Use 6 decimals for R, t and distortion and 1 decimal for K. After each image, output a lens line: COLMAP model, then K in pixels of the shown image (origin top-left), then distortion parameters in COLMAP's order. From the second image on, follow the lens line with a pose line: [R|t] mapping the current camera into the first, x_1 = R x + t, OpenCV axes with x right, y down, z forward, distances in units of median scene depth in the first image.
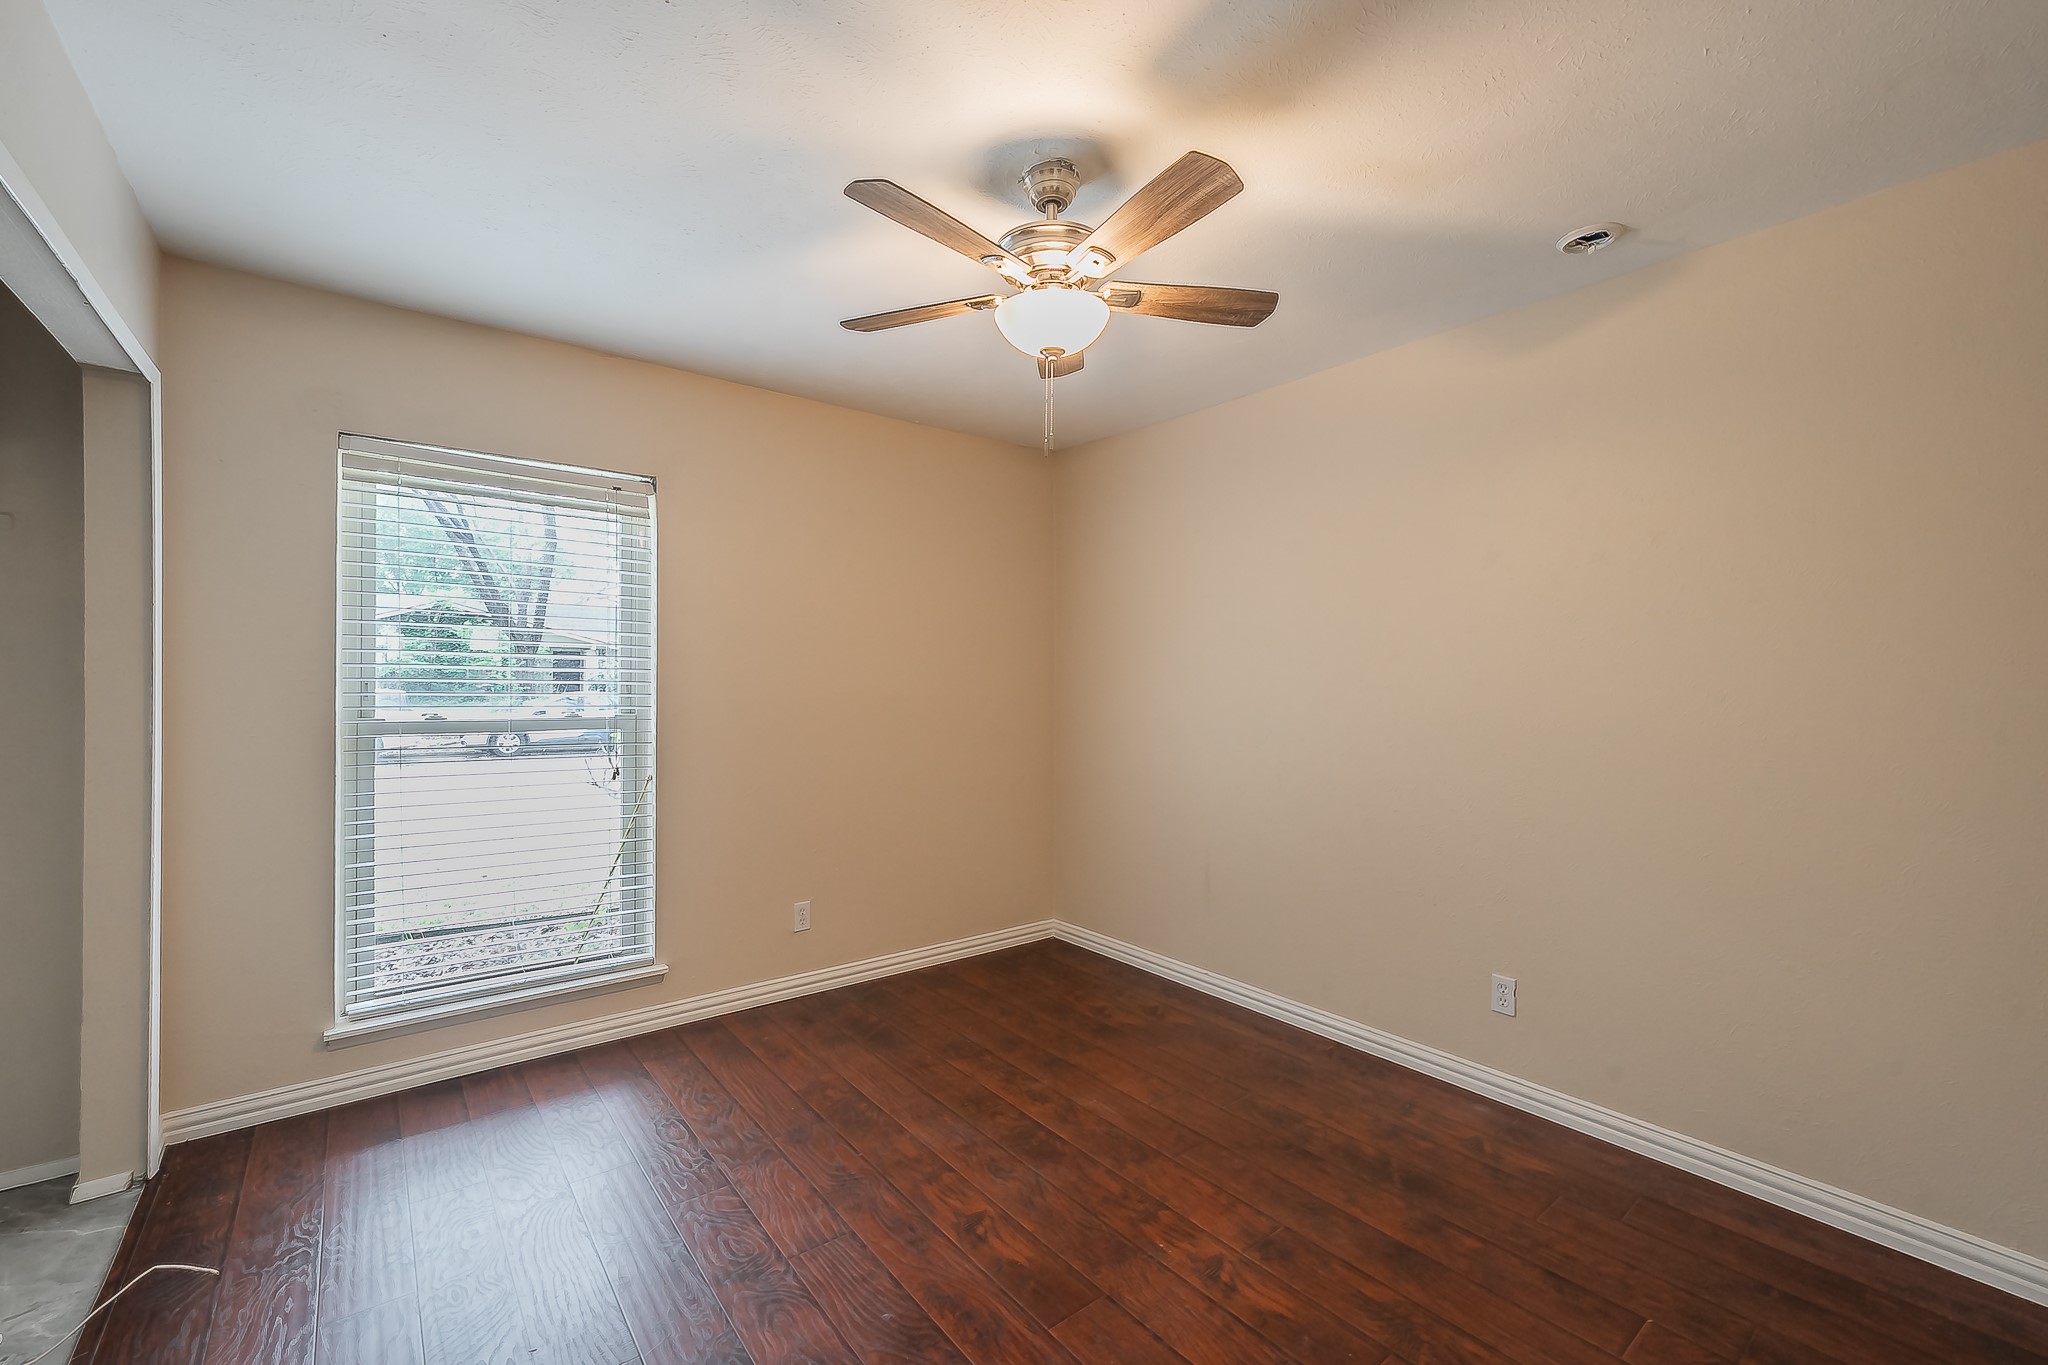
lens RADIAL K [[804.5, 0, 1013.7], [0, 804.5, 673.3], [0, 0, 1]] dist [0.000108, 0.000197]
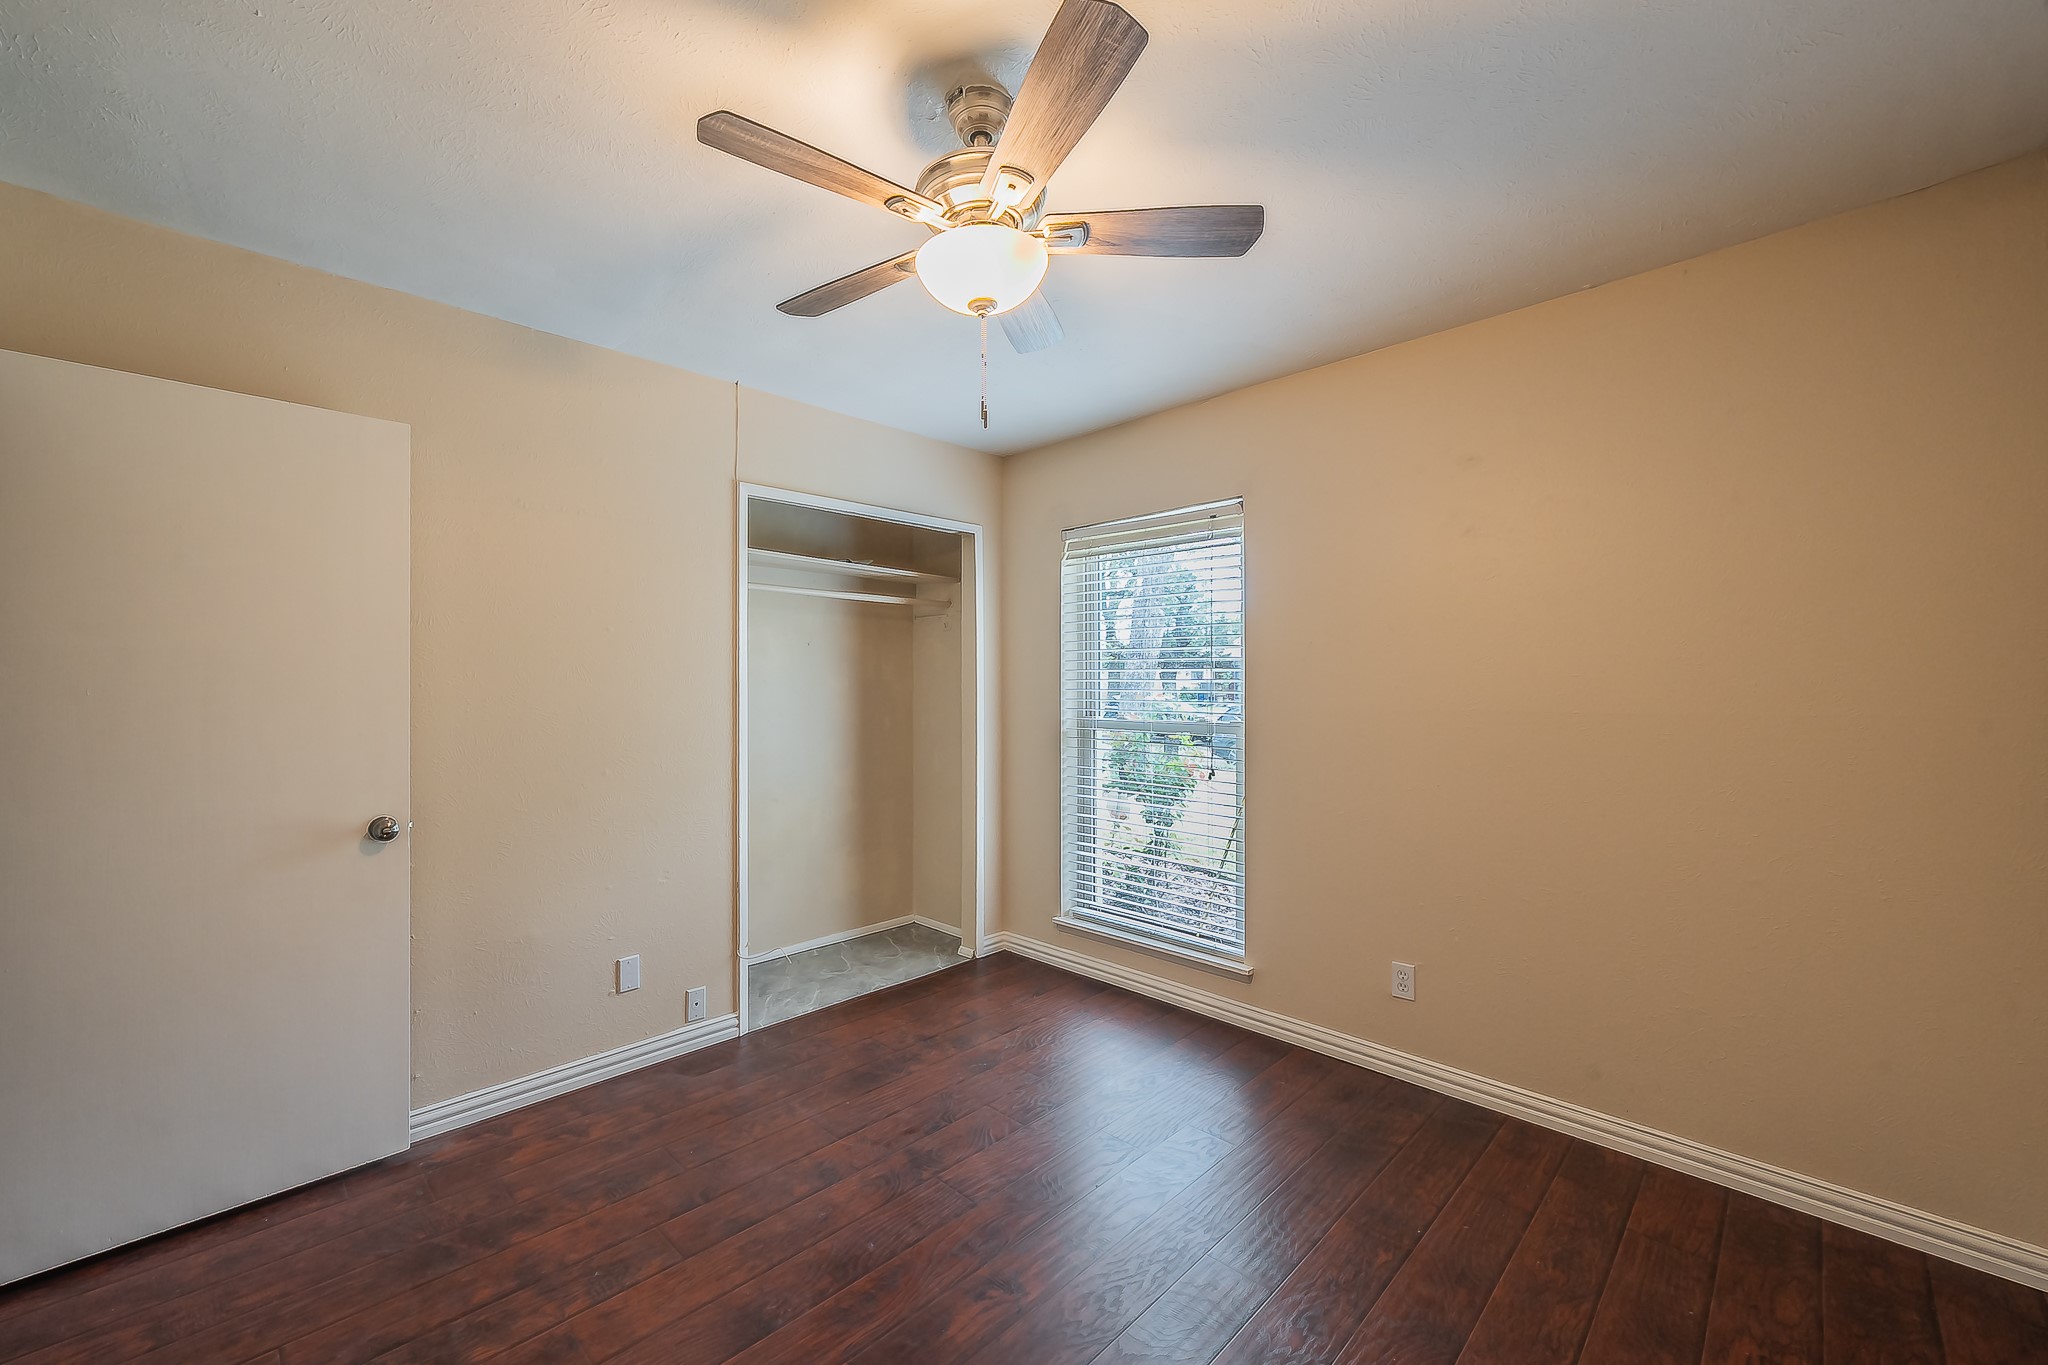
lens RADIAL K [[804.5, 0, 1013.7], [0, 804.5, 673.3], [0, 0, 1]] dist [0.000108, 0.000197]
pose [[0.133607, -0.037612, -0.990320, 0.802191], [0.013108, 0.999259, -0.036183, 0.035112], [0.990948, -0.008147, 0.134001, 0.834918]]
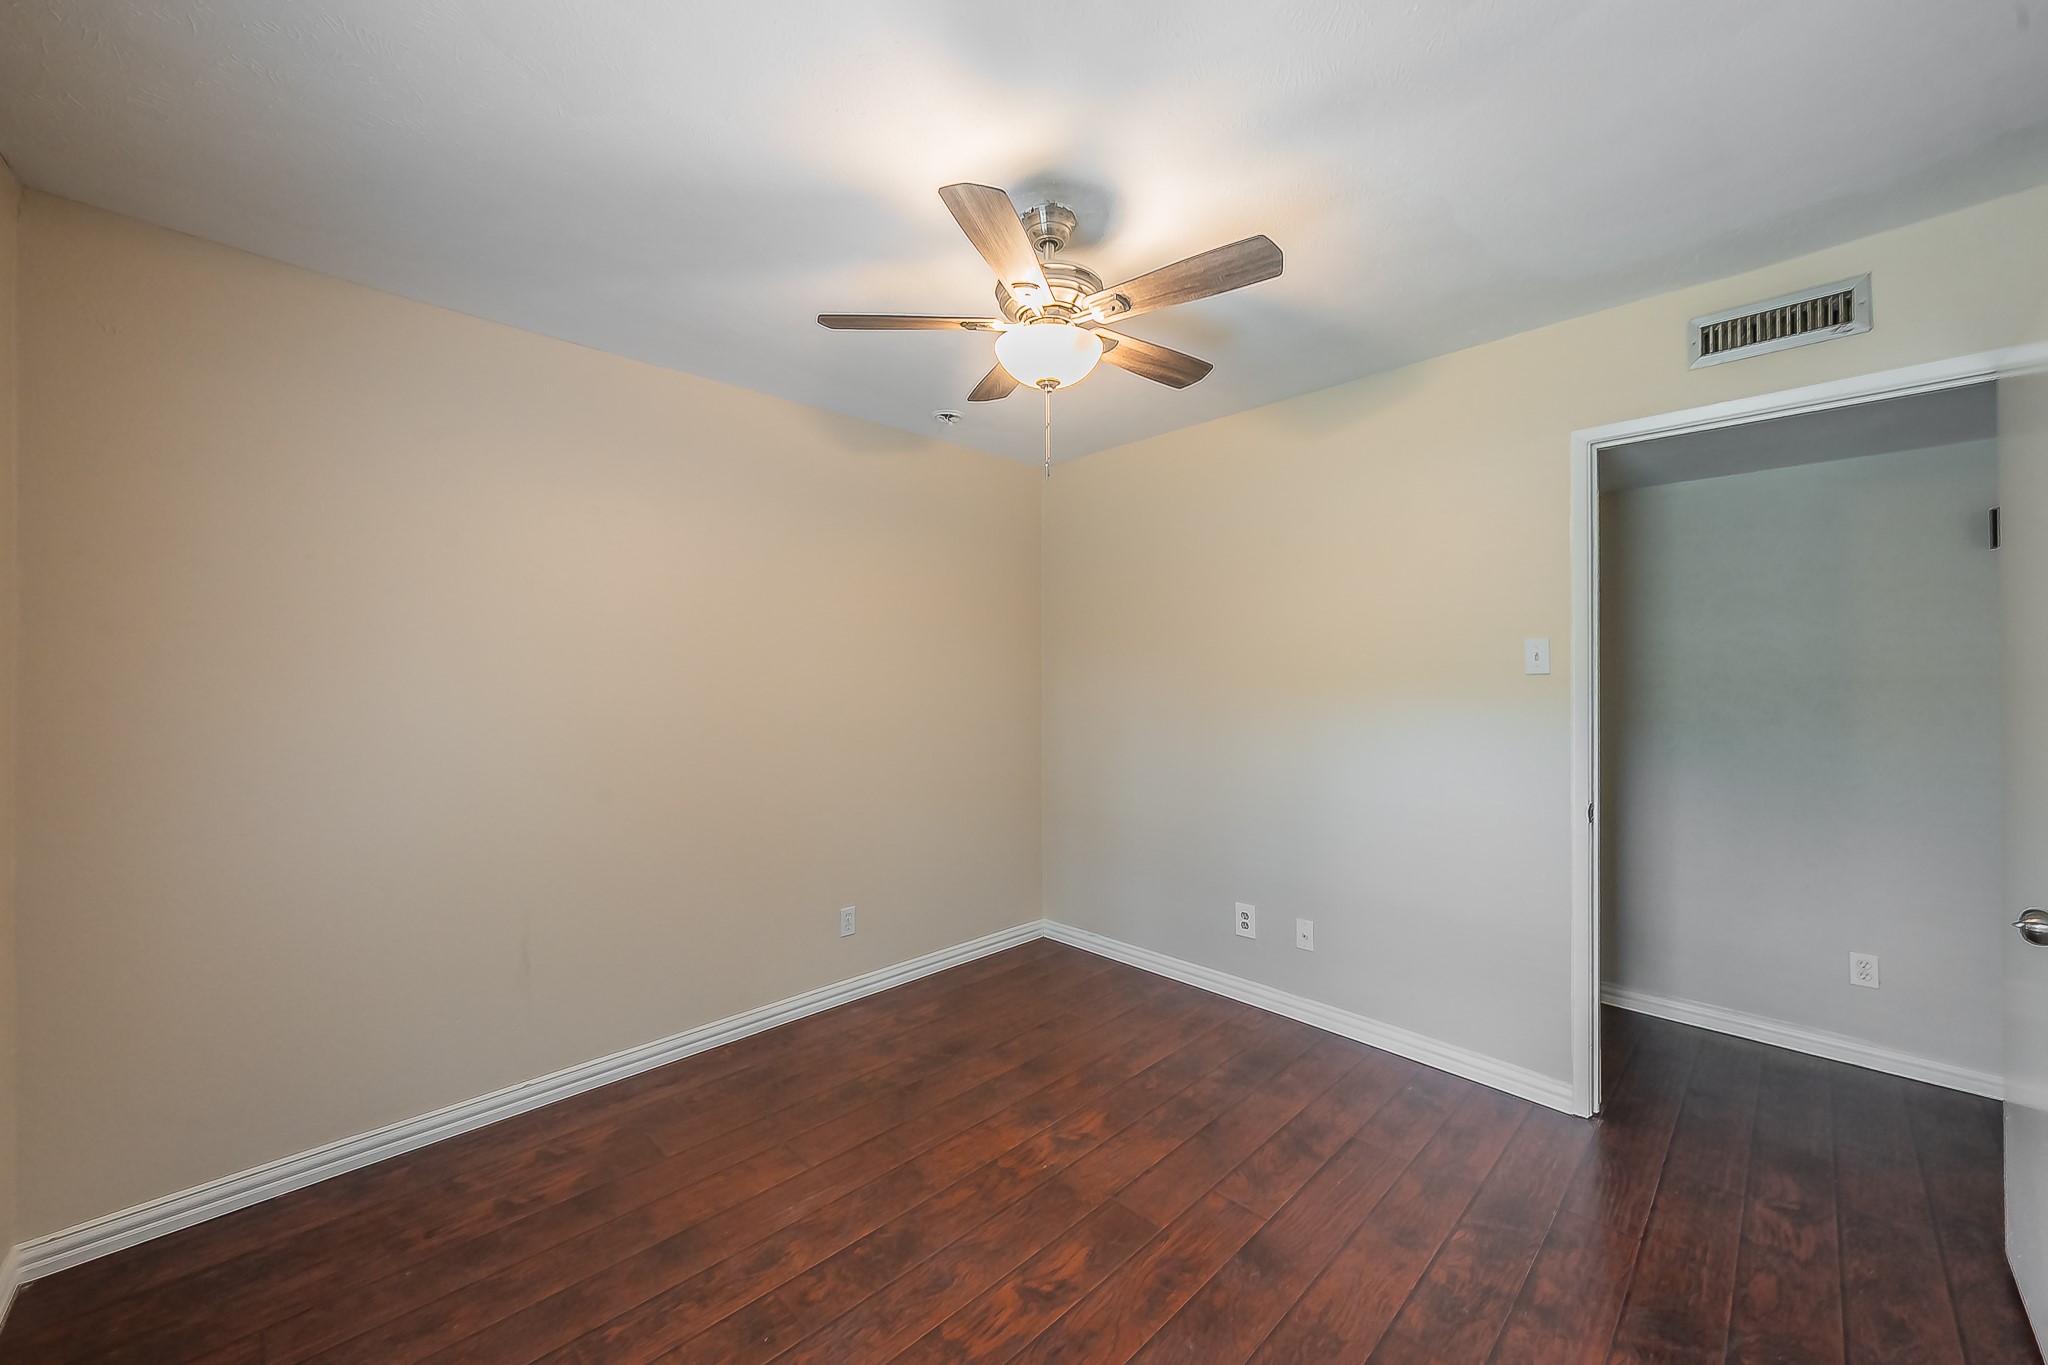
lens RADIAL K [[804.5, 0, 1013.7], [0, 804.5, 673.3], [0, 0, 1]] dist [0.000108, 0.000197]
pose [[-0.100431, -0.001278, 0.994943, -0.869335], [-0.005536, 0.999984, 0.000725, -0.004496], [-0.994929, -0.005435, -0.100437, 1.042913]]
